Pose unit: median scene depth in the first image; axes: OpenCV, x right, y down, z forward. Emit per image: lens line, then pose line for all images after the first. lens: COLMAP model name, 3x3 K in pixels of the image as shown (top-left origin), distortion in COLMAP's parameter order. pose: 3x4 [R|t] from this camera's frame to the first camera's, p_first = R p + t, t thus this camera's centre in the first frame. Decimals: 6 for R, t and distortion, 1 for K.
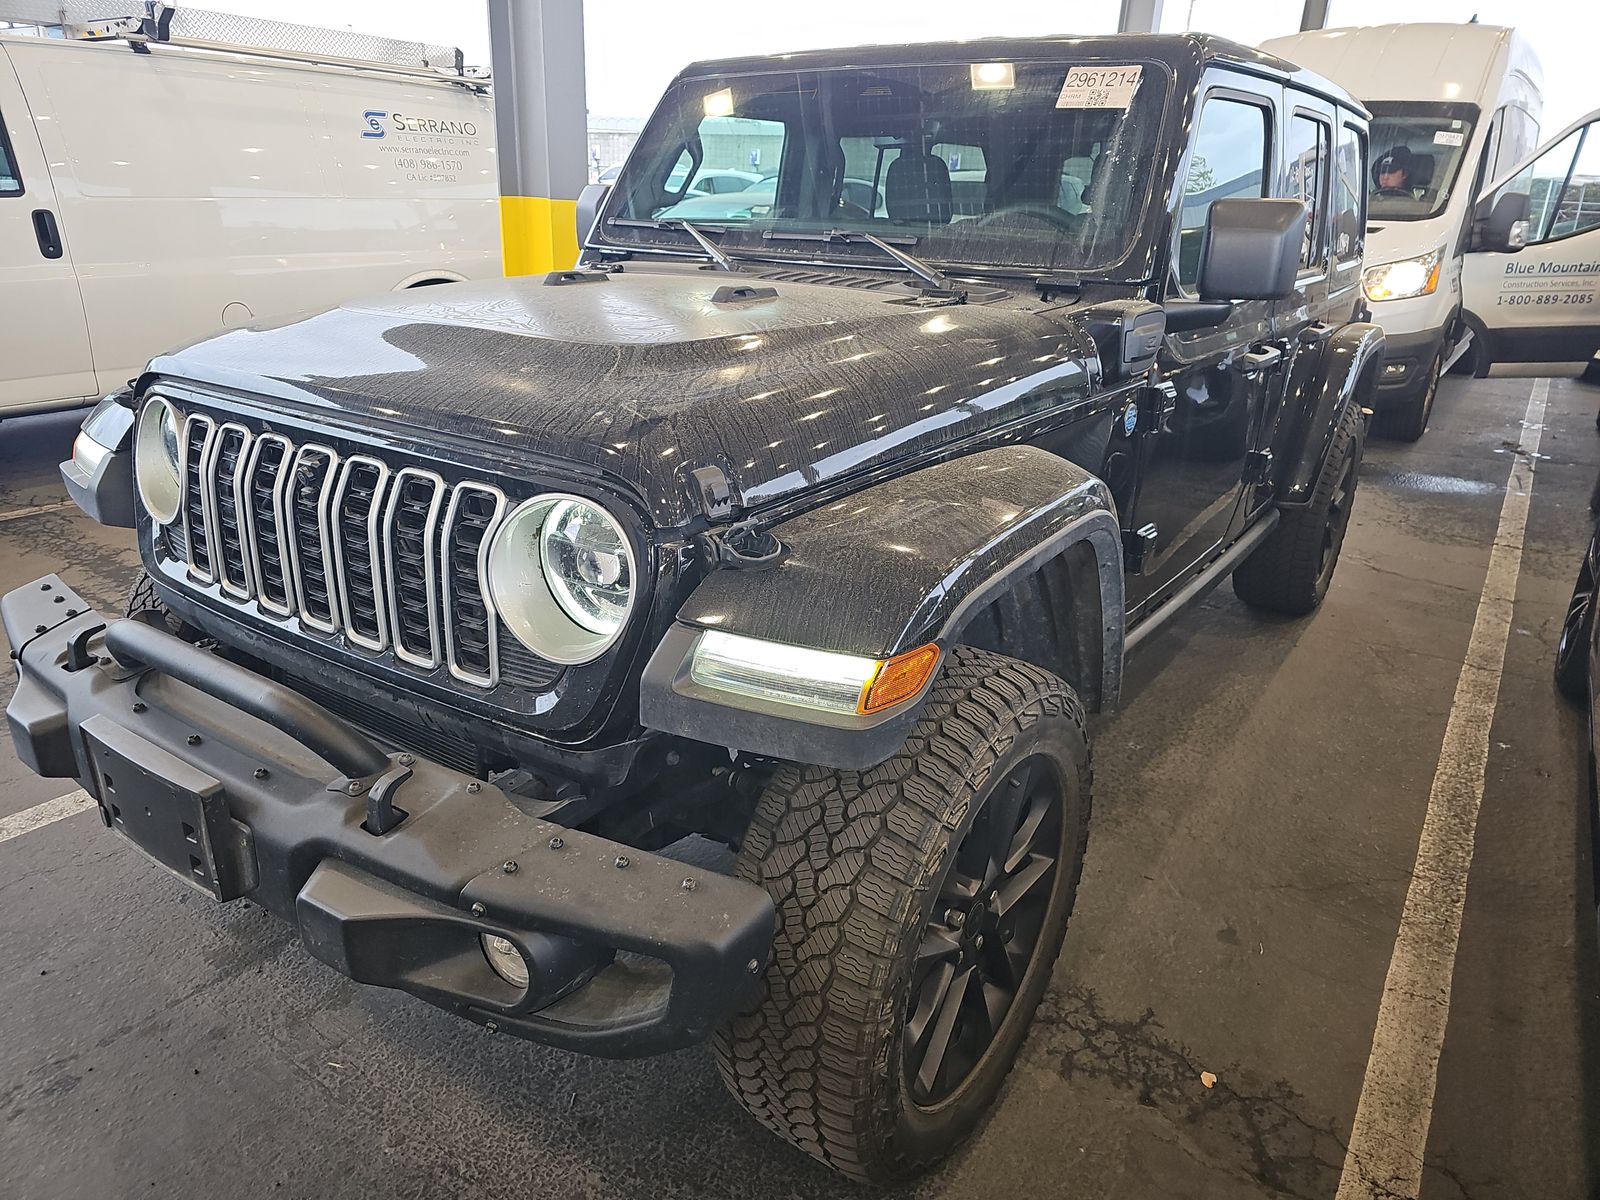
lens RADIAL K [[1078.9, 0, 806.7], [0, 1078.9, 593.3], [0, 0, 1]] dist [0.044815, -0.041176]
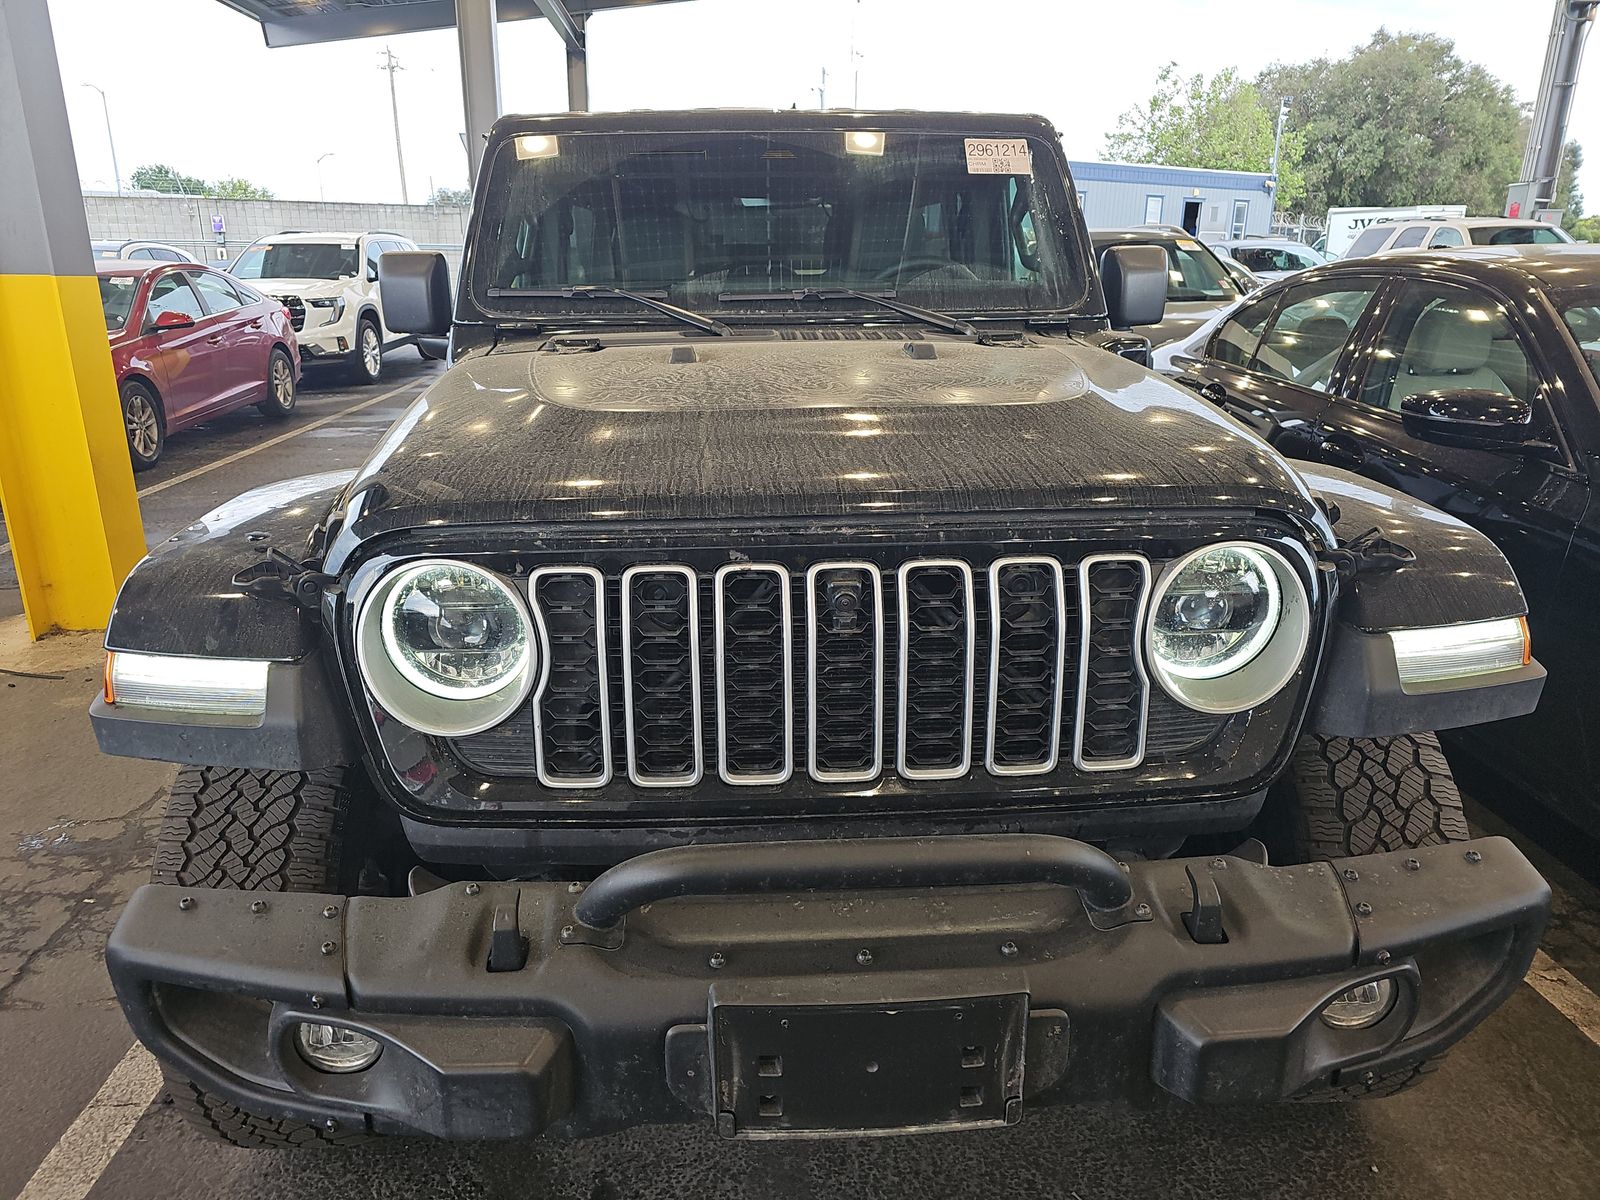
lens RADIAL K [[1078.9, 0, 806.7], [0, 1078.9, 593.3], [0, 0, 1]] dist [0.044815, -0.041176]
pose [[0.795859, -0.208993, 0.568269, -0.904375], [0.237129, 0.971155, 0.025064, -0.132884], [-0.557115, 0.114805, 0.822461, 0.315553]]
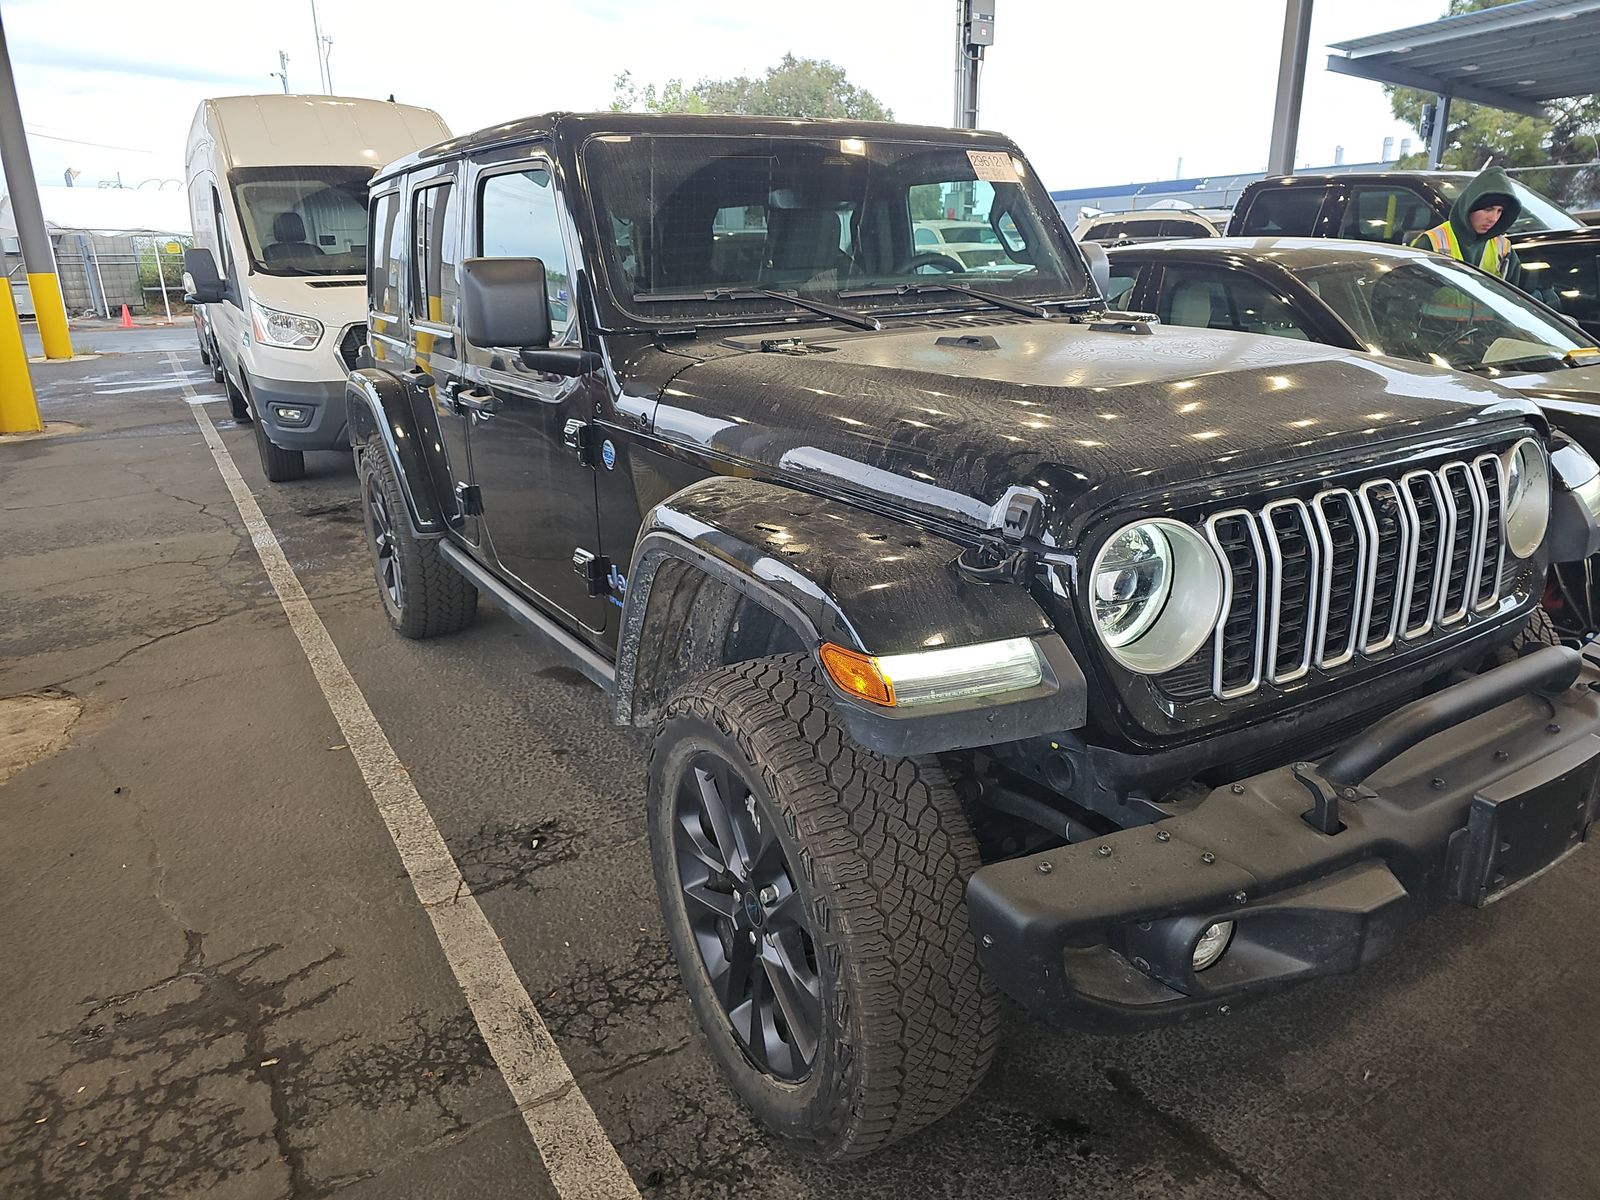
lens RADIAL K [[1078.9, 0, 806.7], [0, 1078.9, 593.3], [0, 0, 1]] dist [0.044815, -0.041176]
pose [[0.398386, -0.311296, 0.862776, -1.578987], [0.351896, 0.920537, 0.169649, -0.398442], [-0.847029, 0.236022, 0.476273, 0.940484]]
